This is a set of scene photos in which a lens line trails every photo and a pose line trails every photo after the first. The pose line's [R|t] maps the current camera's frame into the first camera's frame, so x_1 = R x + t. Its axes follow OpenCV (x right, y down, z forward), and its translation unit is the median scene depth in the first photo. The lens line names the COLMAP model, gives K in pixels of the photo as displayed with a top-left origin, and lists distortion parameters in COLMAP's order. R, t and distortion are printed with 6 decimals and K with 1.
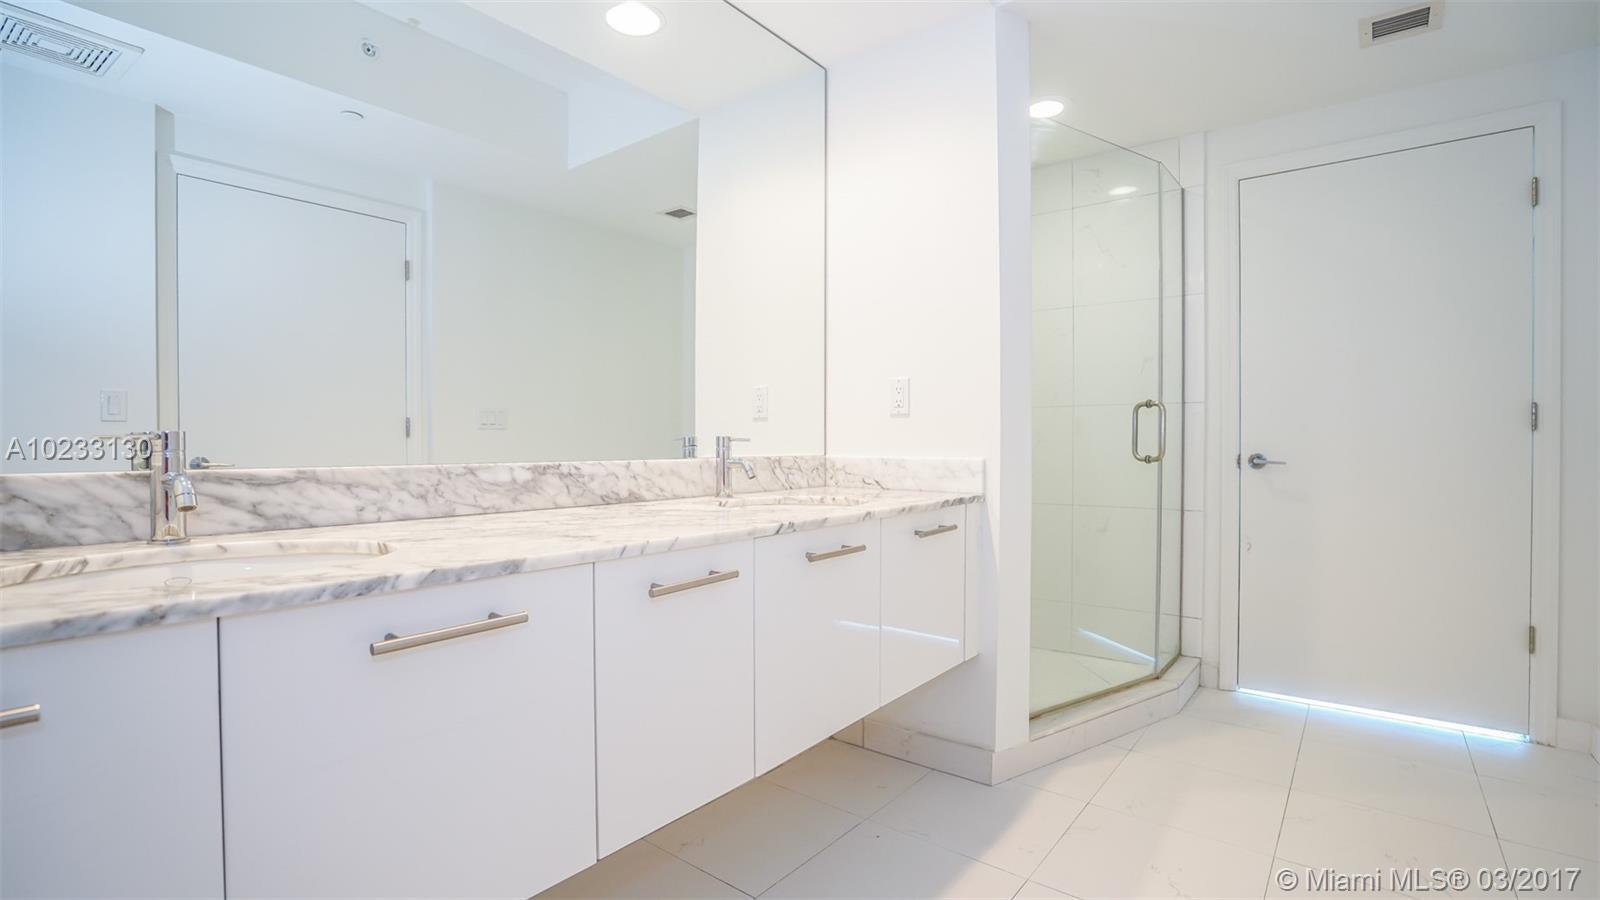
lens RADIAL K [[734.7, 0, 796.1], [0, 734.7, 456.6], [0, 0, 1]] dist [-0.068154, 0.027647]
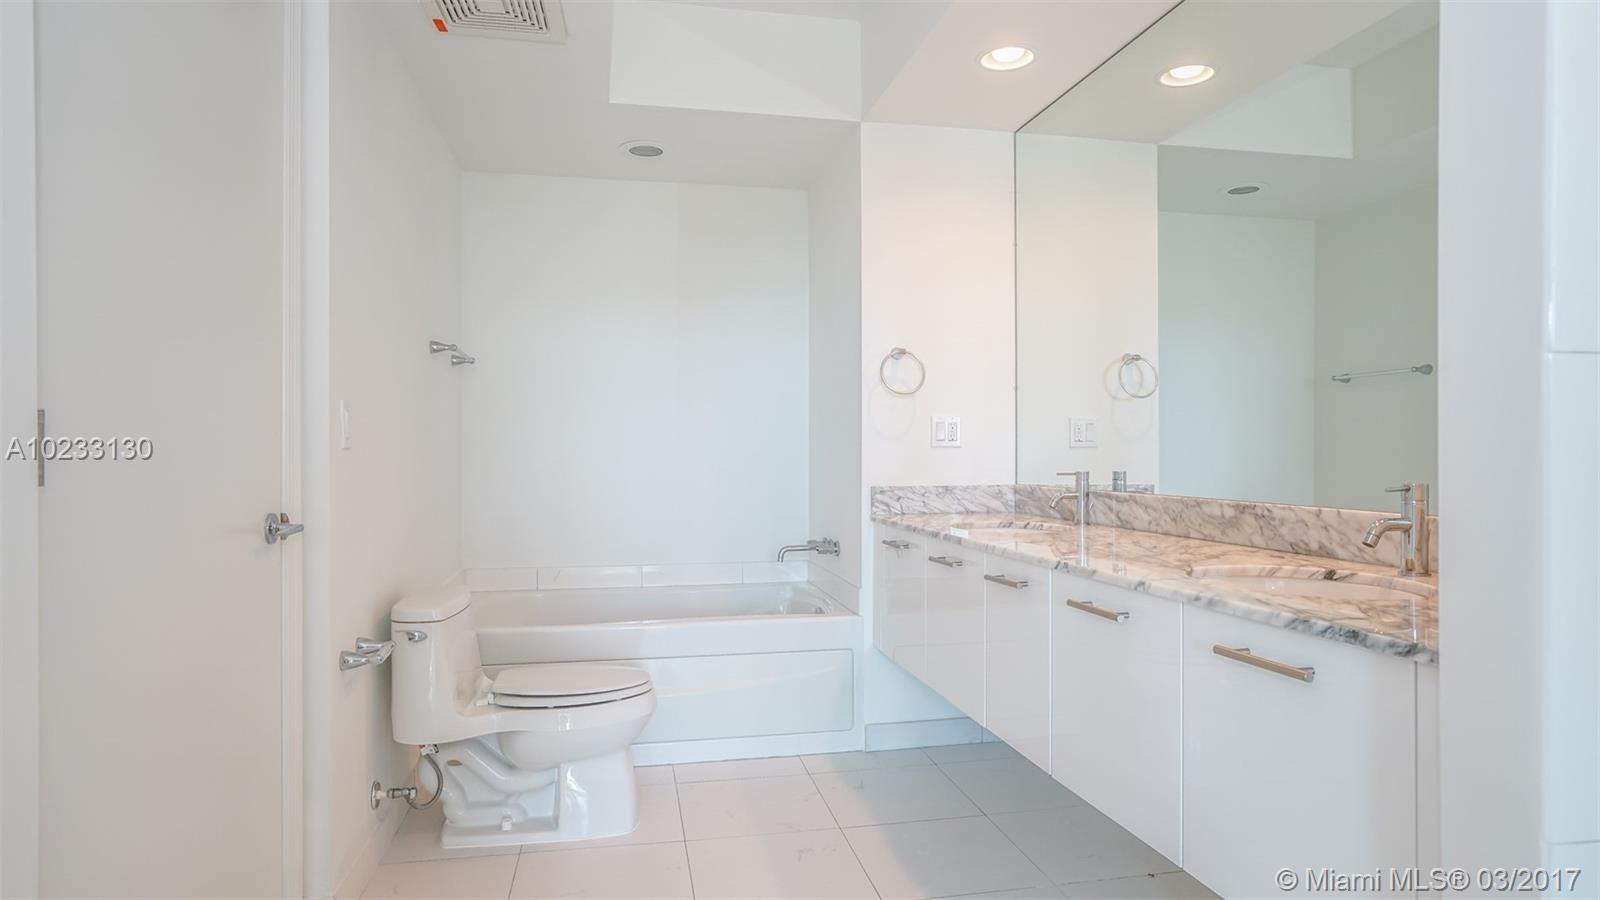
lens RADIAL K [[916.0, 0, 793.3], [0, 916.0, 457.2], [0, 0, 1]] dist [-0.031917, 0.000758]
pose [[-0.644789, 0.004234, -0.764349, 1.106756], [-0.013359, 0.999769, 0.016808, -0.071732], [0.764244, 0.021049, -0.644584, 1.362043]]
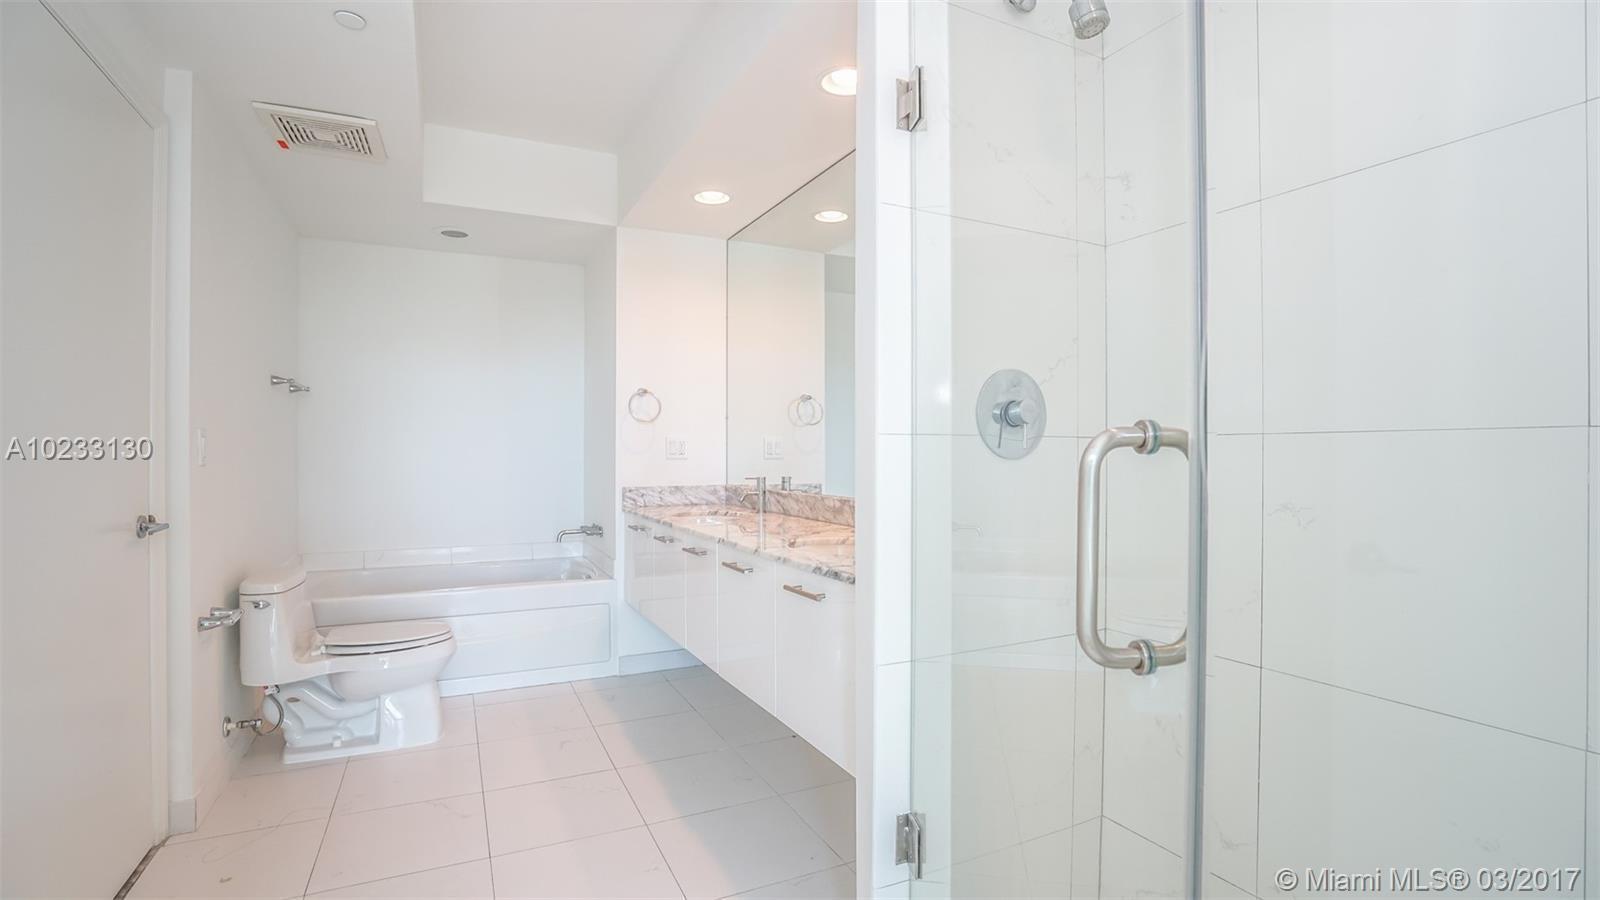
lens RADIAL K [[734.7, 0, 796.1], [0, 734.7, 456.6], [0, 0, 1]] dist [-0.068154, 0.027647]
pose [[-0.426081, 0.004654, -0.904673, 1.269963], [-0.019245, 0.999714, 0.014207, -0.111744], [0.904480, 0.023464, -0.425870, 1.640155]]
